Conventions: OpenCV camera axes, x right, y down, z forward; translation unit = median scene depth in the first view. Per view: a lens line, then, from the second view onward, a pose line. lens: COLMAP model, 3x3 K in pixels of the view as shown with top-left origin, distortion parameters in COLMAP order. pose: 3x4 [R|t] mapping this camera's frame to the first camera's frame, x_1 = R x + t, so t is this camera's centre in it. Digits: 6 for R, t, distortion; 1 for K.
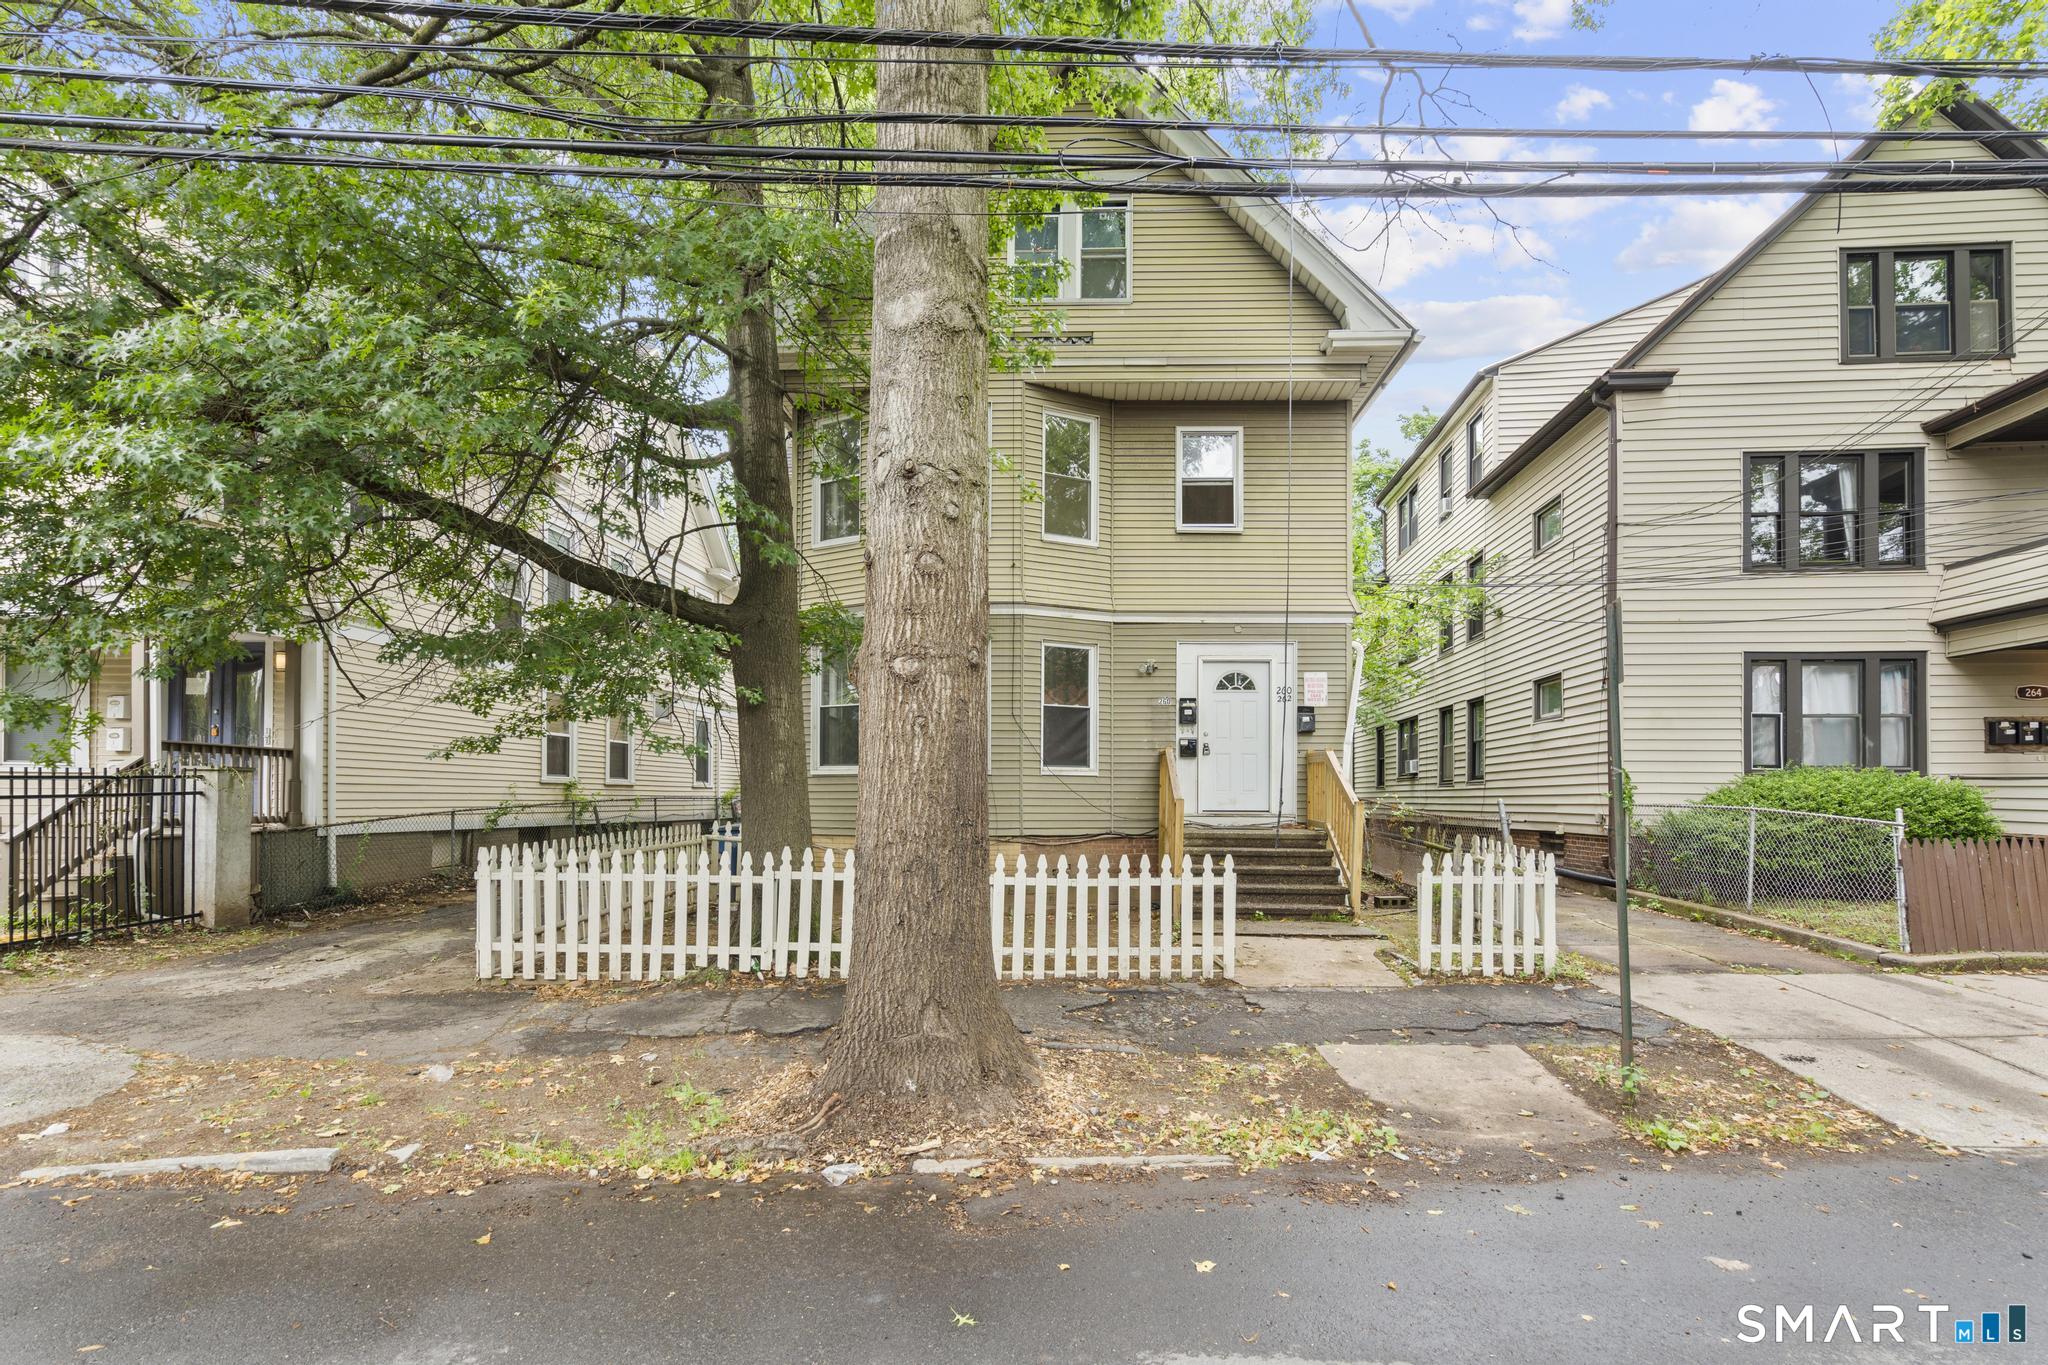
lens RADIAL K [[965.7, 0, 1081.1], [0, 965.7, 785.2], [0, 0, 1]] dist [-0.003084, -0.000247]
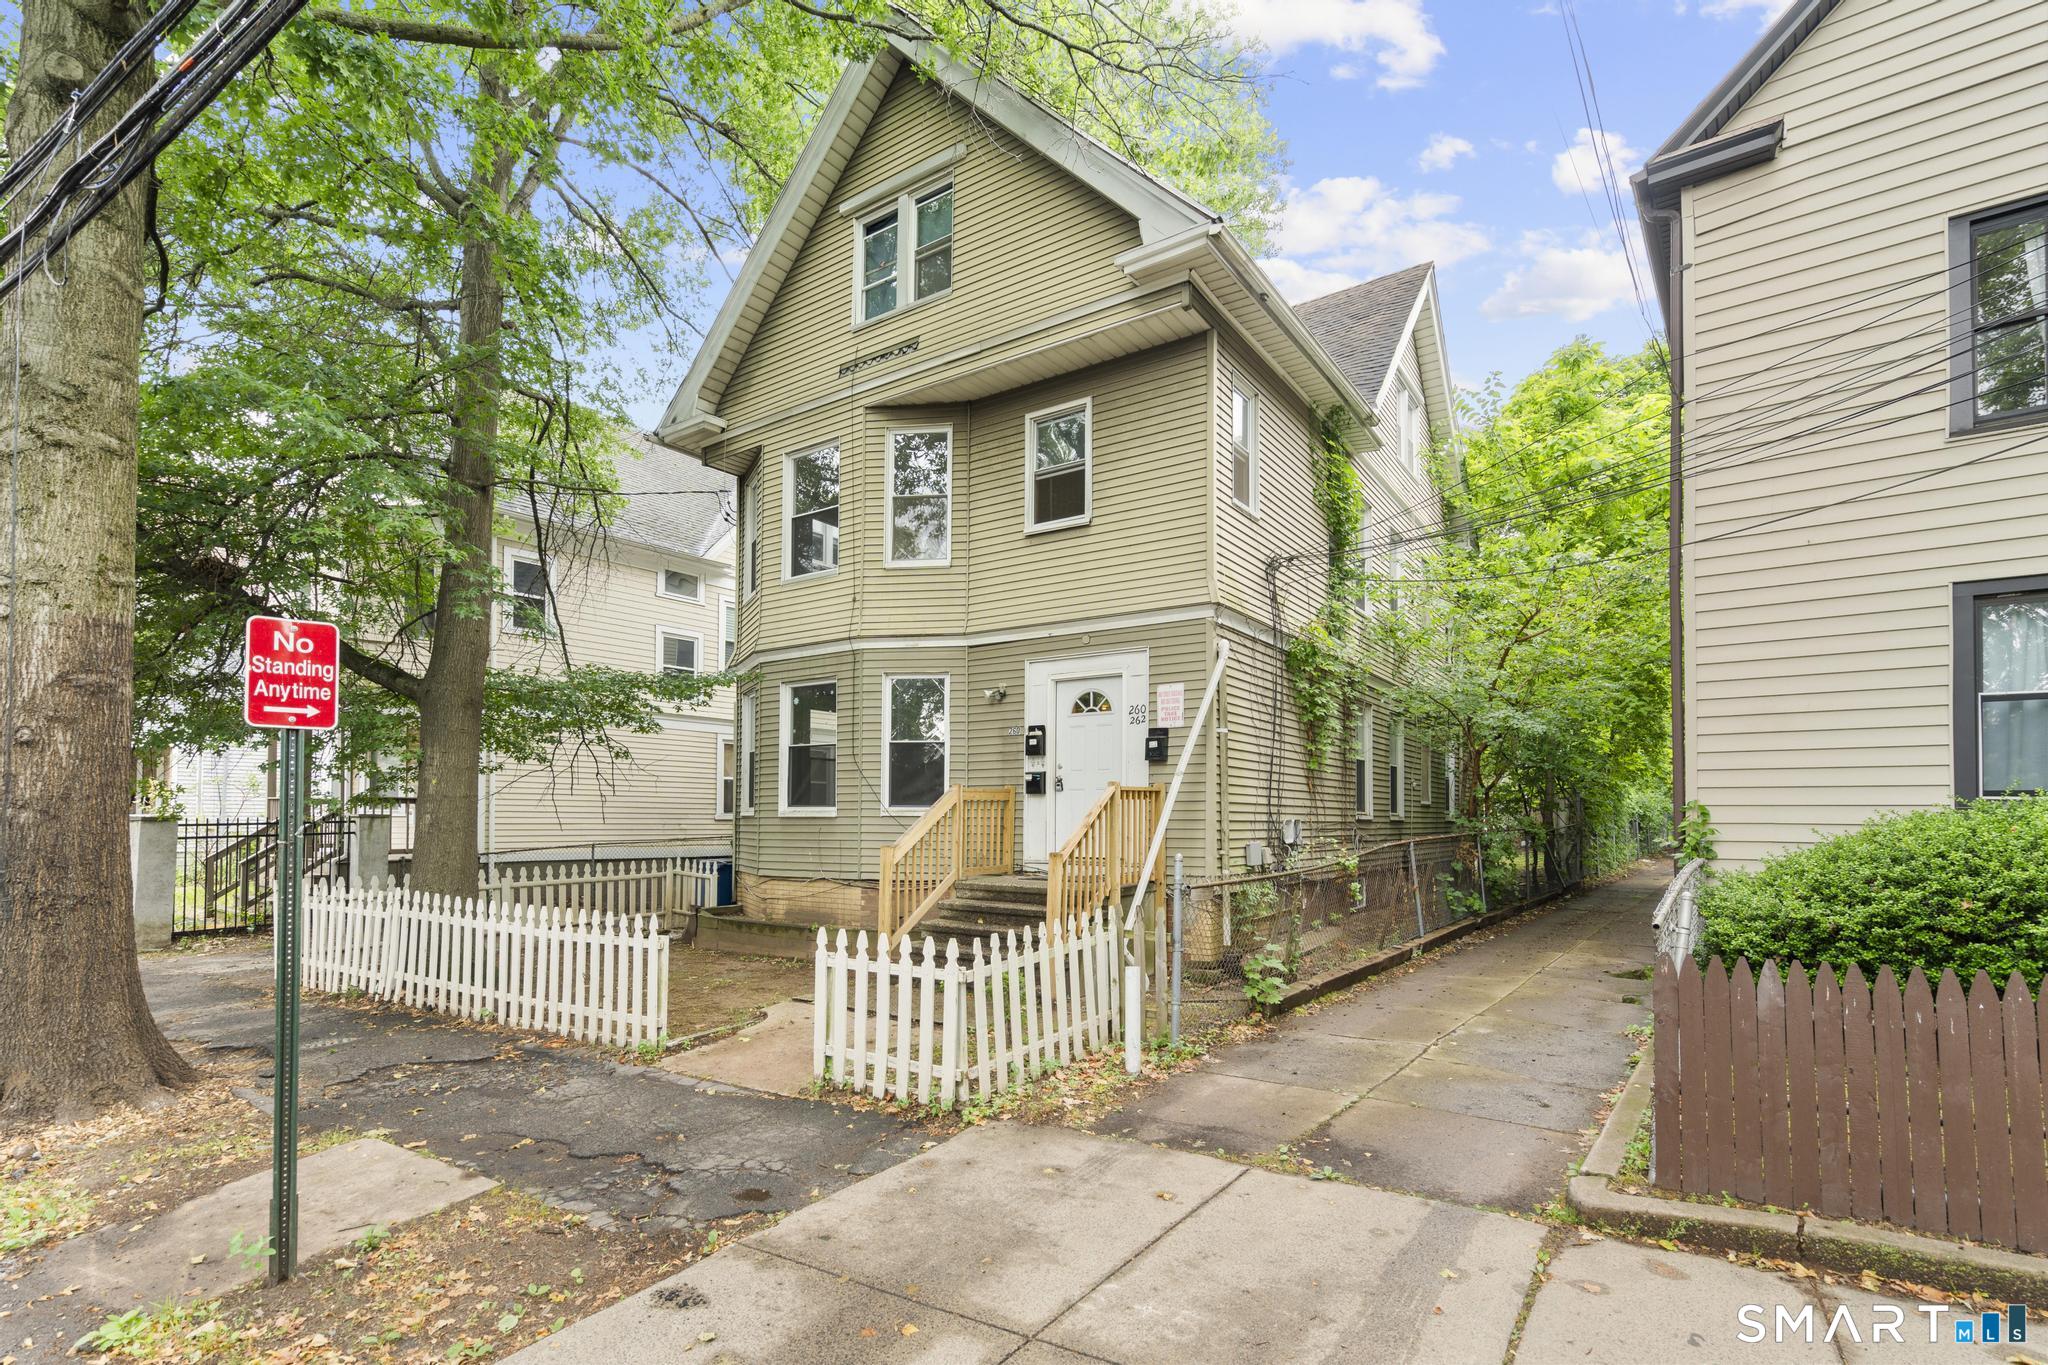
lens RADIAL K [[965.7, 0, 1021.0], [0, 965.7, 806.4], [0, 0, 1]] dist [-0.003084, -0.000247]
pose [[0.837926, -0.009285, -0.545705, 0.576421], [0.005079, 0.999945, -0.009216, -0.010266], [0.545760, 0.004951, 0.837927, 0.274631]]
